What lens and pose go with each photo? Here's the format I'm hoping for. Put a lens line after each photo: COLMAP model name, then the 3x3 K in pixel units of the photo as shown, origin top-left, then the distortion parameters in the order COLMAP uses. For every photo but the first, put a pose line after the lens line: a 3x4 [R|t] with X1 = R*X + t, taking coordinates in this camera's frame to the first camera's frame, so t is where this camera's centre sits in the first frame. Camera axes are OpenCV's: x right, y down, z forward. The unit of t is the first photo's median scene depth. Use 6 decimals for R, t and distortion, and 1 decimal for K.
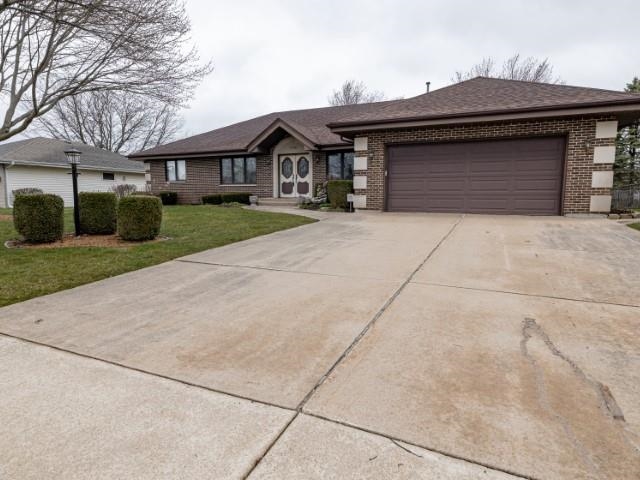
lens RADIAL K [[343.4, 0, 320.6], [0, 343.4, 238.5], [0, 0, 1]] dist [0.001228, 0.000963]
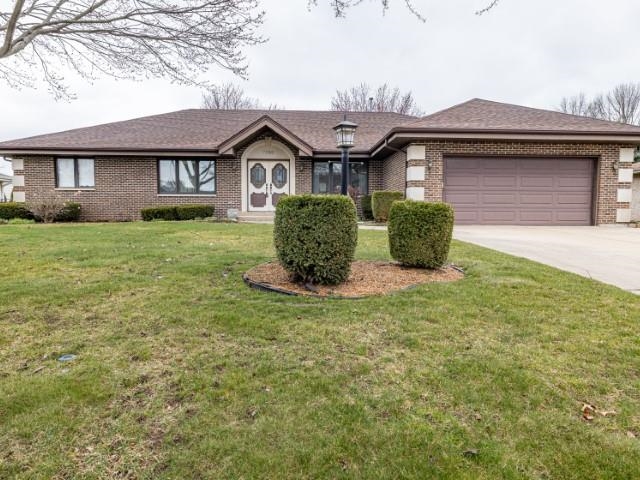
lens RADIAL K [[359.8, 0, 320.0], [0, 359.8, 240.1], [0, 0, 1]] dist [-0.002442, -0.000603]
pose [[0.902229, -0.033174, 0.429979, -0.362745], [0.052003, 0.998131, -0.032109, -0.015452], [-0.428110, 0.051330, 0.902268, 0.168875]]
